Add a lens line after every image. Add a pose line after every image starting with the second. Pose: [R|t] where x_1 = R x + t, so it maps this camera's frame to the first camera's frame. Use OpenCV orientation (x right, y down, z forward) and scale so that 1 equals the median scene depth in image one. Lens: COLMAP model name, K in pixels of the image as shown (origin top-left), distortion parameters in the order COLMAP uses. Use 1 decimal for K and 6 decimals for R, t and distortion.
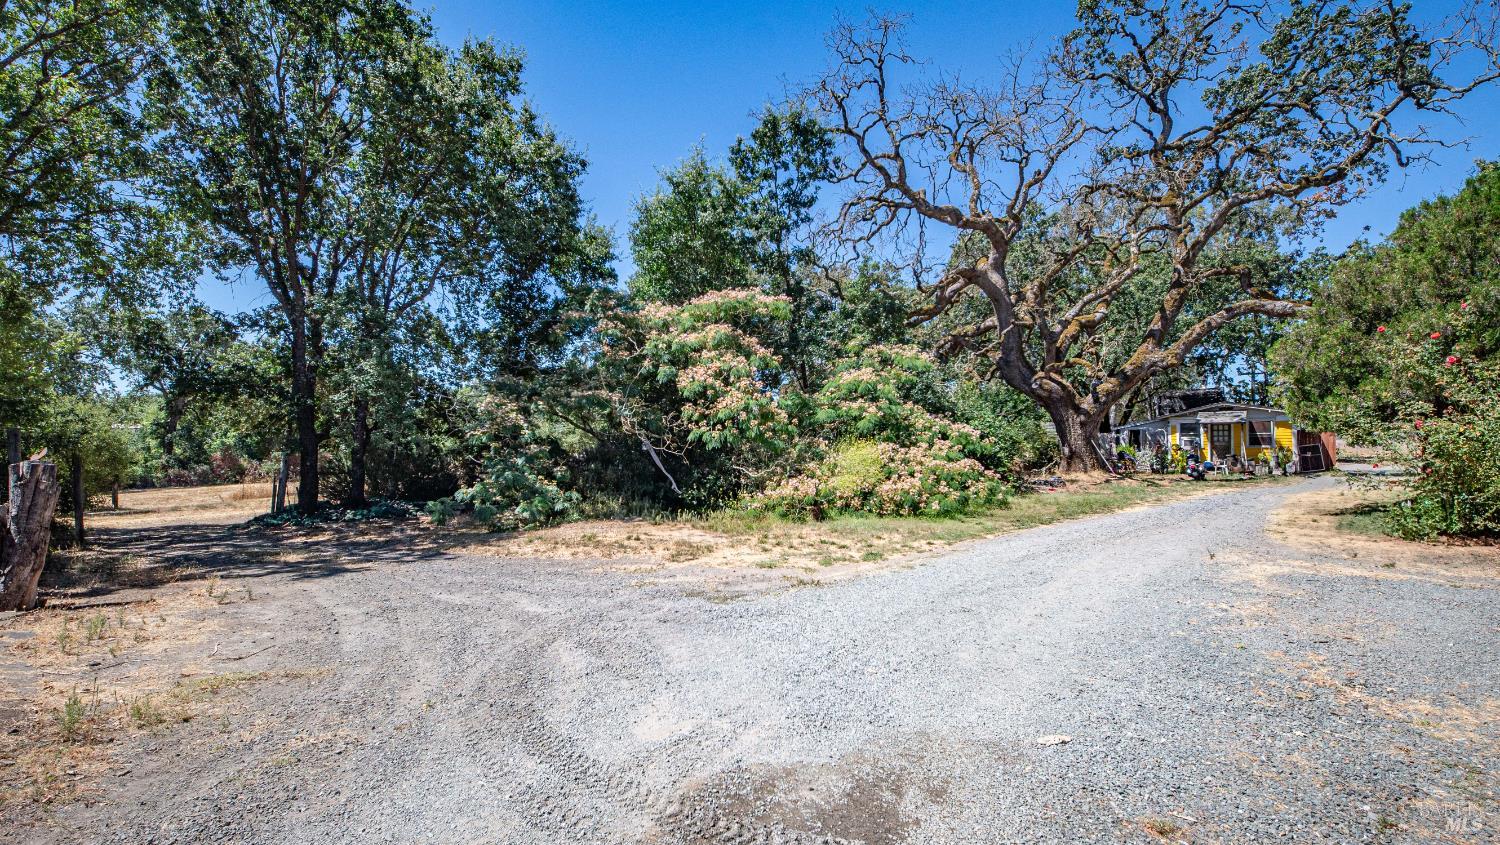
lens RADIAL K [[672.2, 0, 739.0], [0, 672.2, 427.1], [0, 0, 1]] dist [0.009350, -0.006360]
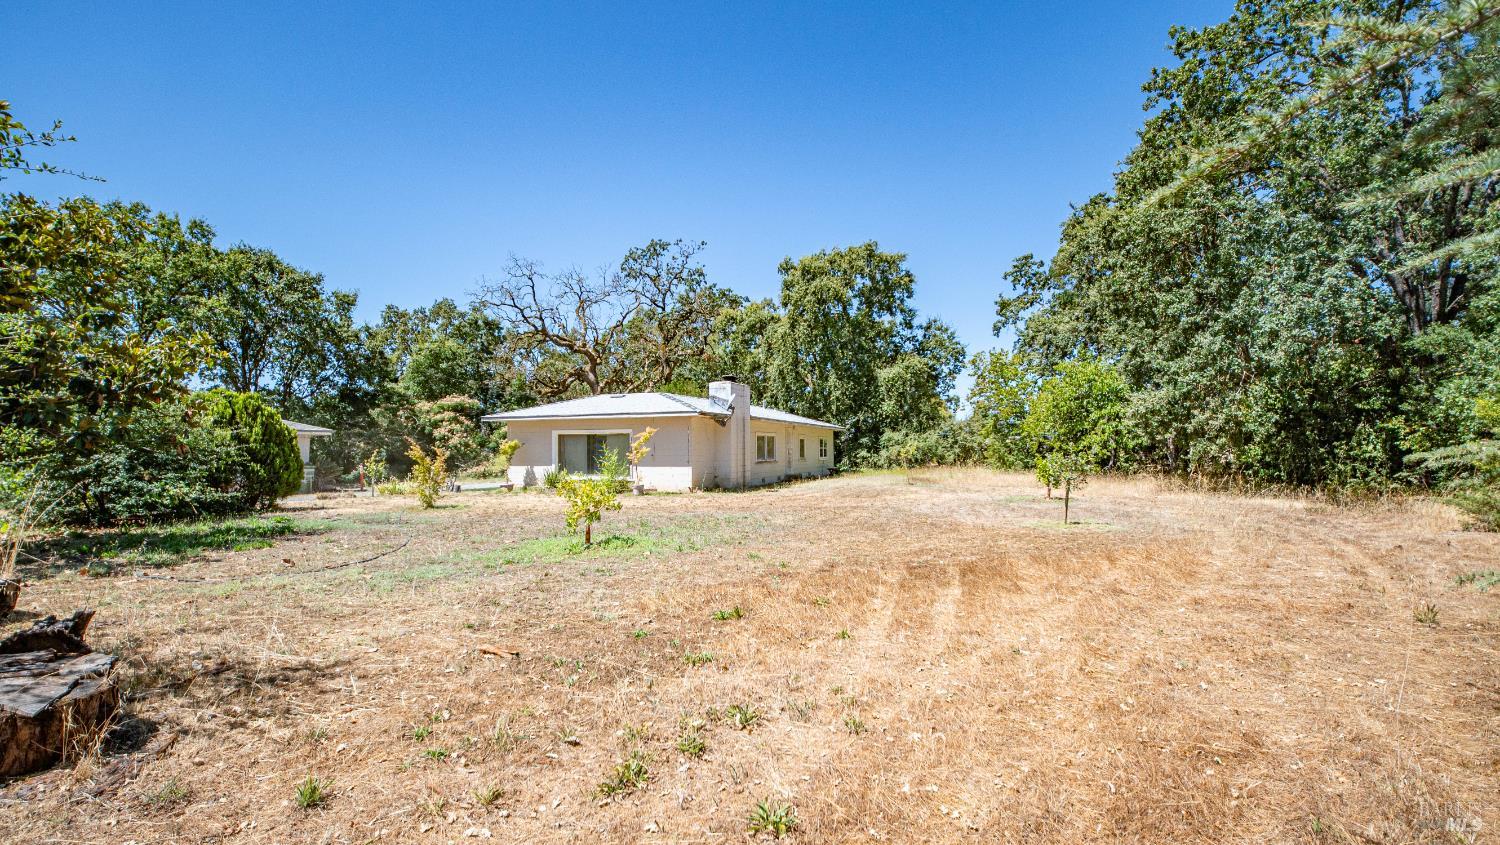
lens RADIAL K [[672.2, 0, 754.8], [0, 672.2, 430.6], [0, 0, 1]] dist [0.009350, -0.006360]
pose [[0.912137, 0.013826, 0.409653, -0.010867], [-0.007498, 0.999826, -0.017052, -0.022511], [-0.409818, 0.012482, 0.912082, -1.165122]]
